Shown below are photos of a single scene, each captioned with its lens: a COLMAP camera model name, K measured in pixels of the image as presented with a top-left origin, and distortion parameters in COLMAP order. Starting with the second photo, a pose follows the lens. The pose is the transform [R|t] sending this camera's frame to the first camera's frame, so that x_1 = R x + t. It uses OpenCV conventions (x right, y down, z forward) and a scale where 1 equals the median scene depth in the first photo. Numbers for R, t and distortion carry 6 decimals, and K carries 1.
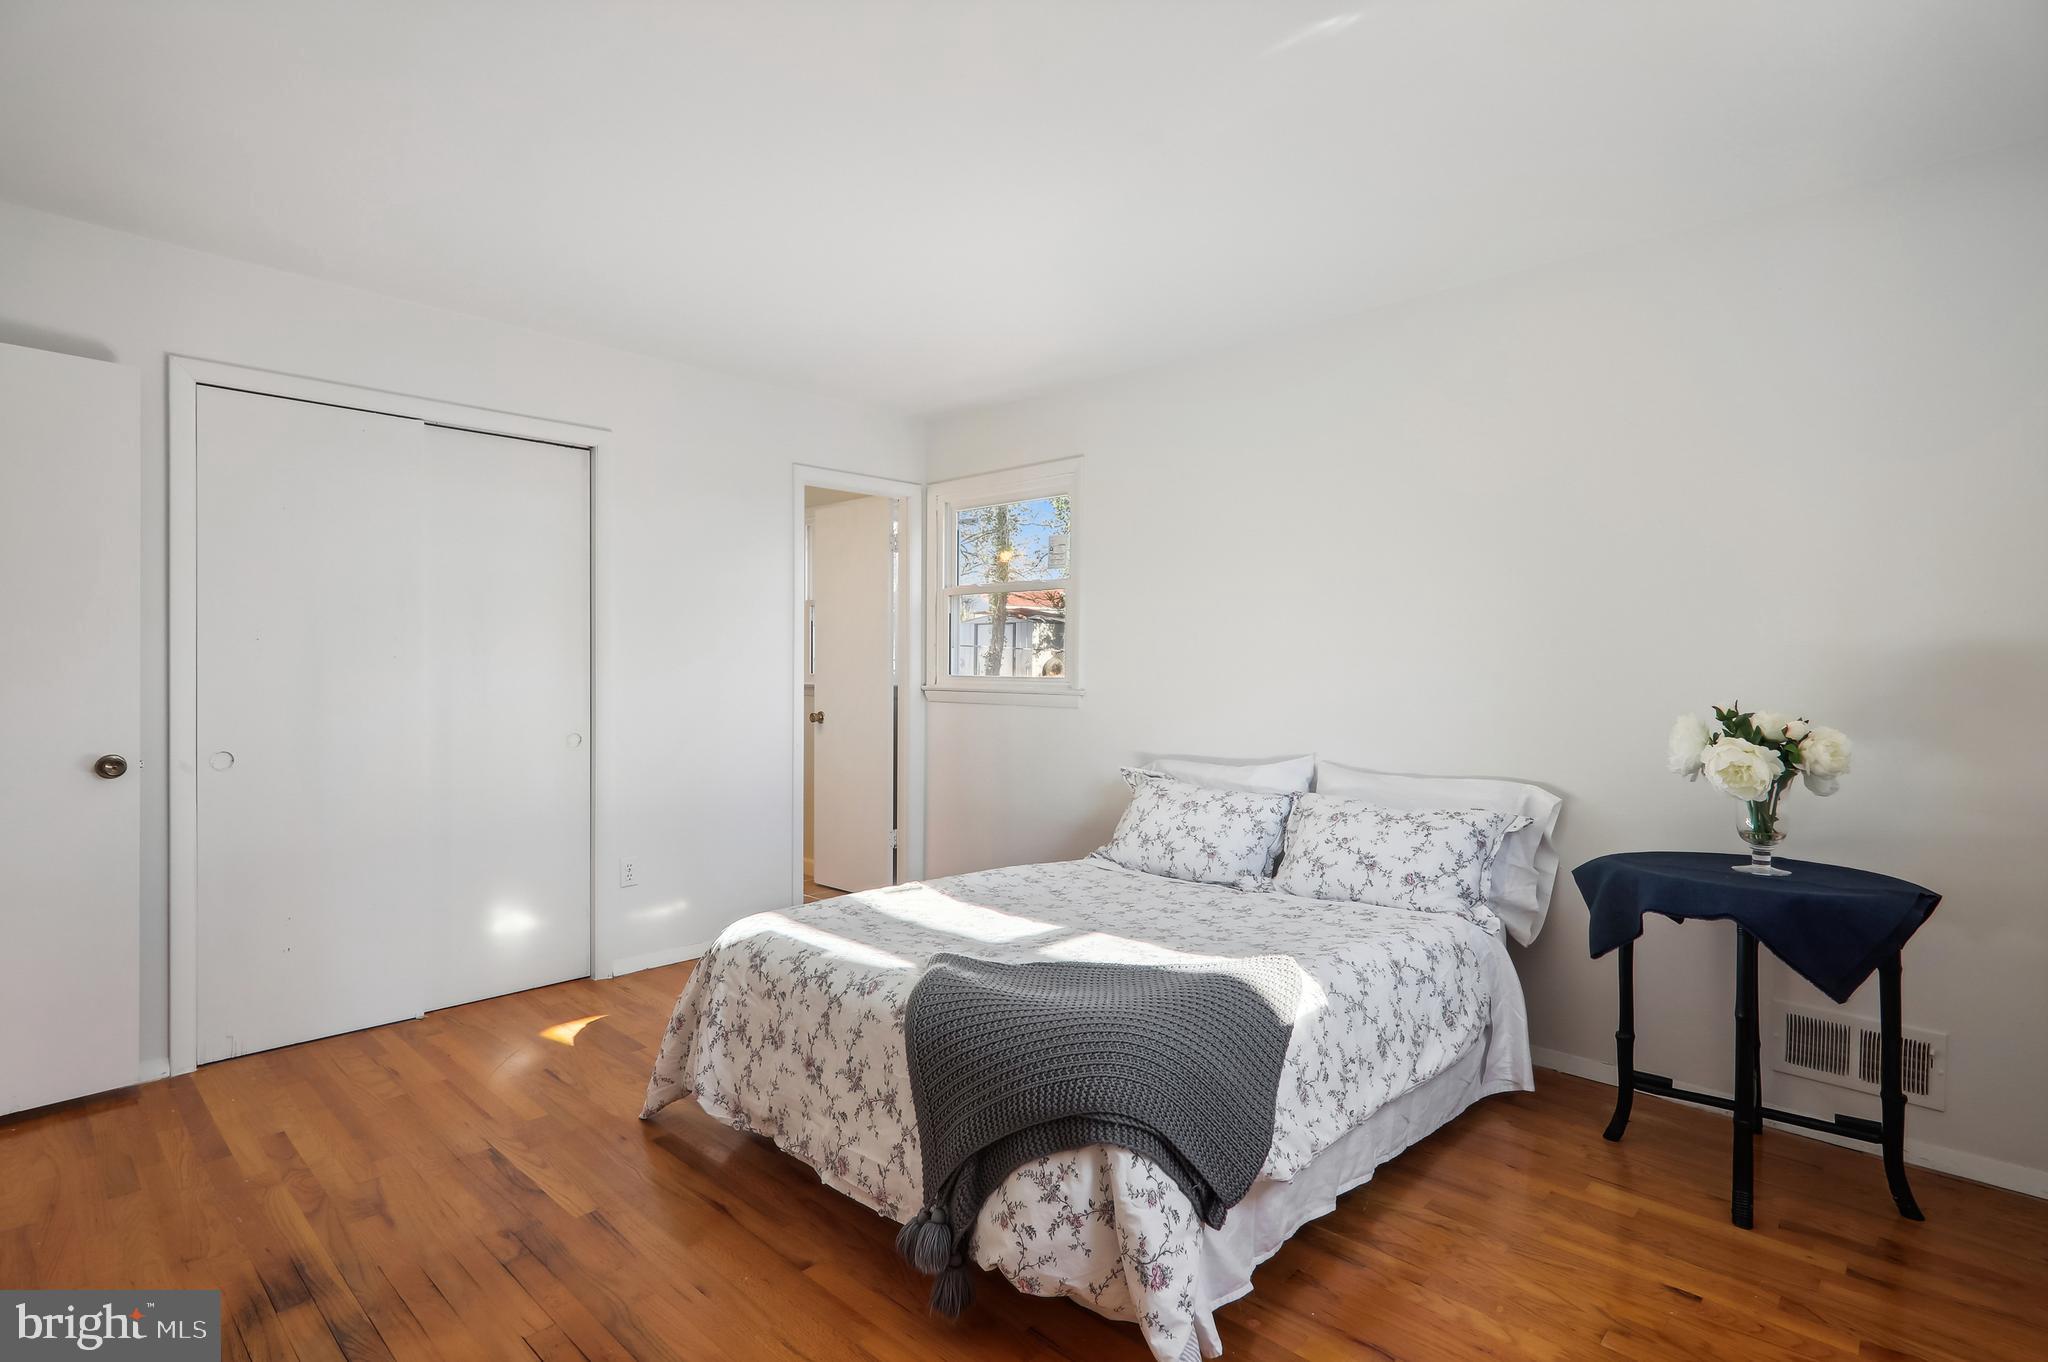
lens RADIAL K [[1009.4, 0, 1050.5], [0, 1009.4, 687.0], [0, 0, 1]] dist [0.001293, -0.000518]
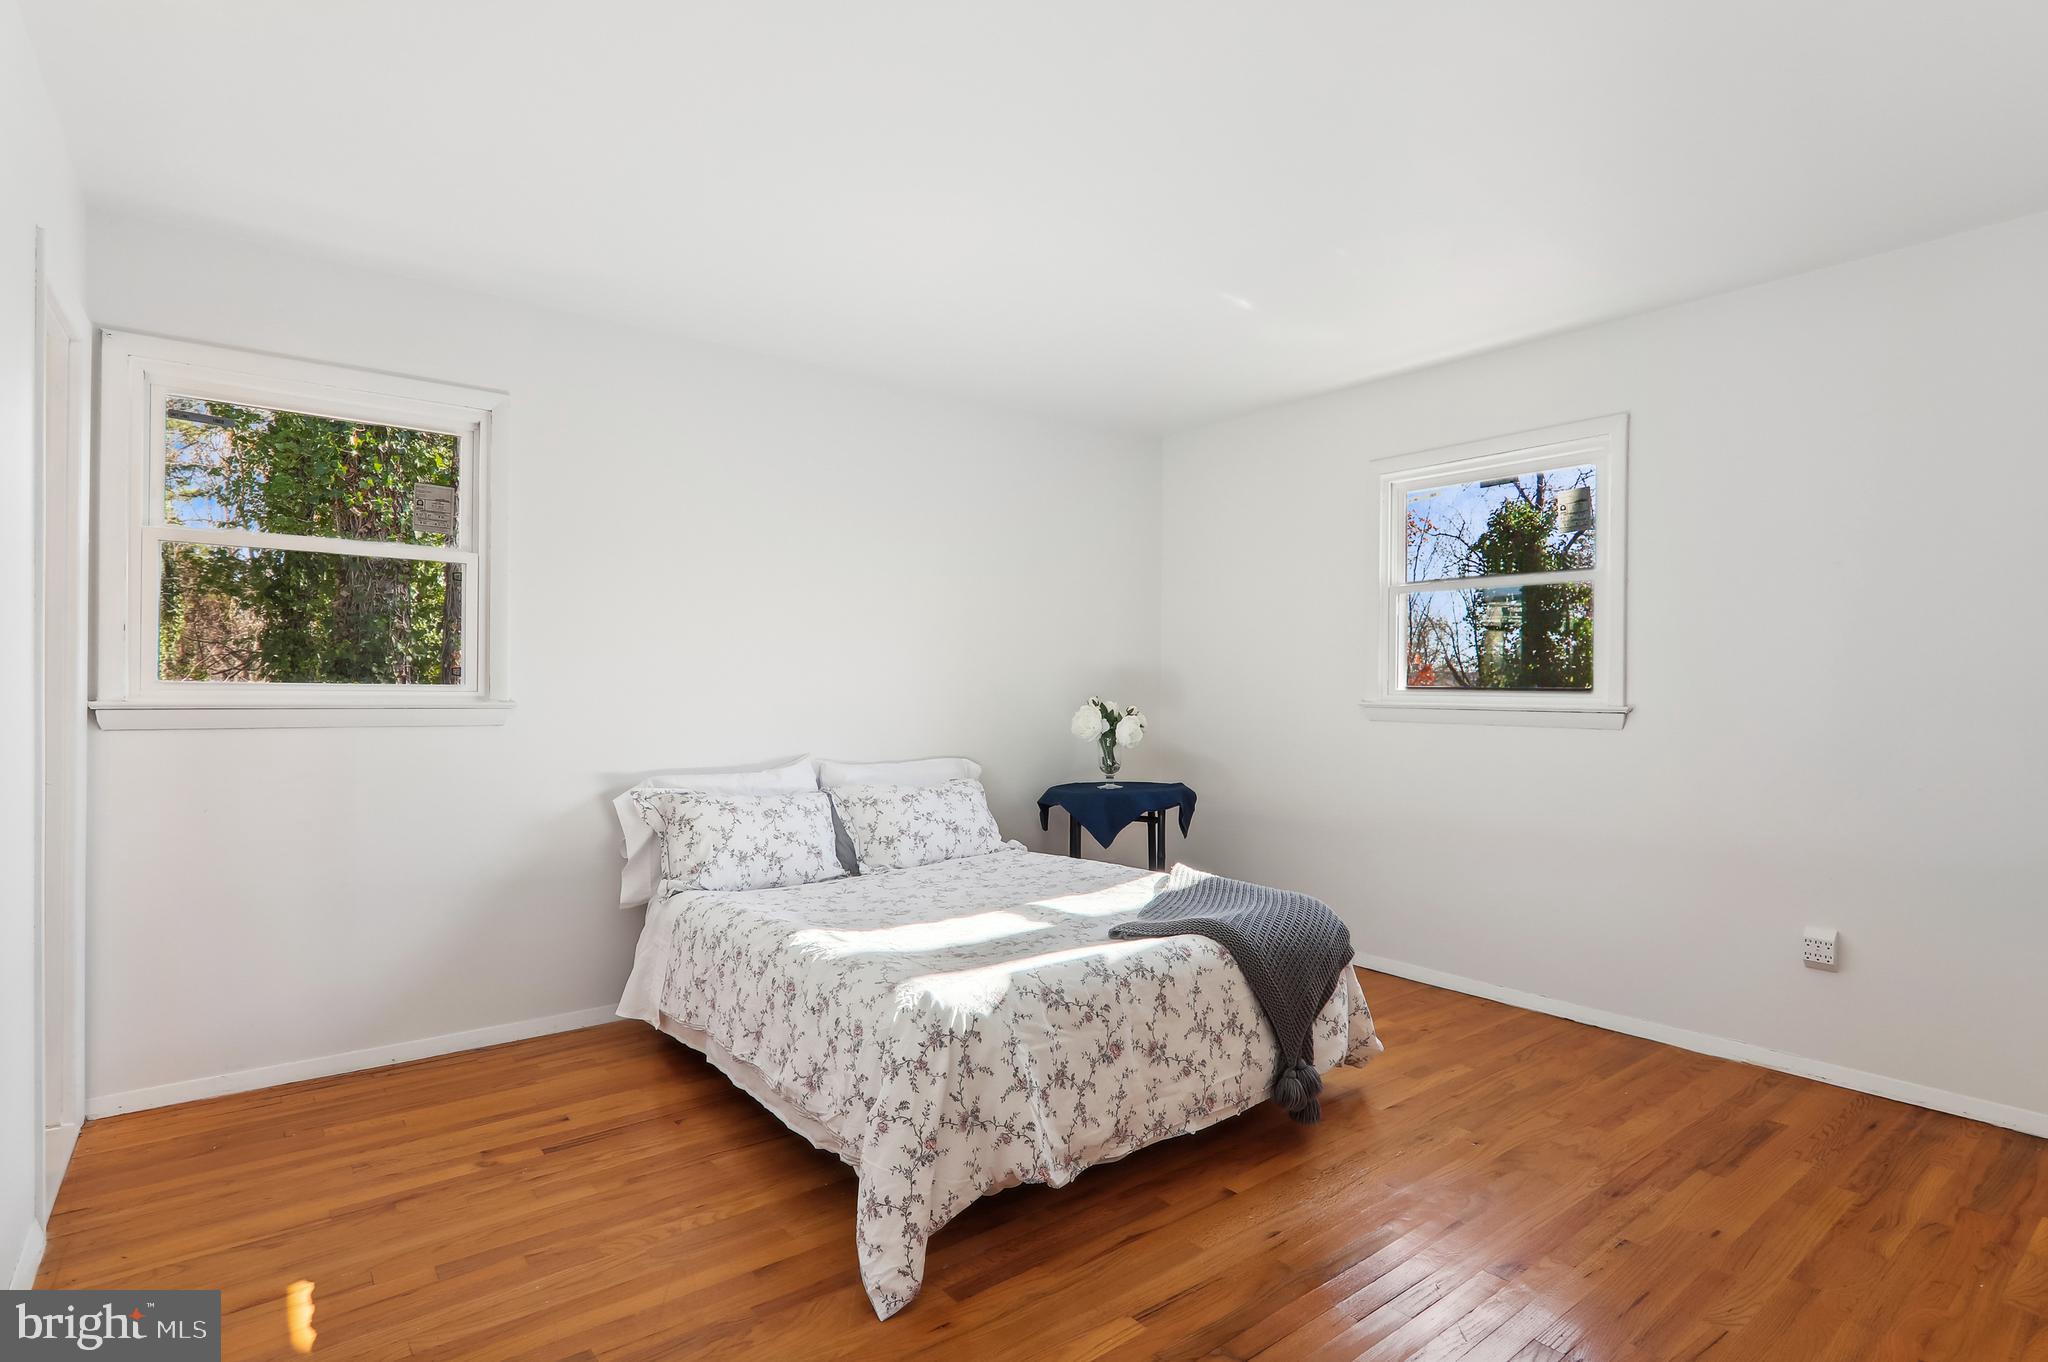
lens RADIAL K [[1009.4, 0, 1050.5], [0, 1009.4, 687.0], [0, 0, 1]] dist [0.001293, -0.000518]
pose [[0.139759, -0.005874, 0.990168, -1.258475], [0.008795, 0.999950, 0.004691, -0.014588], [-0.990147, 0.008053, 0.139803, 0.918927]]
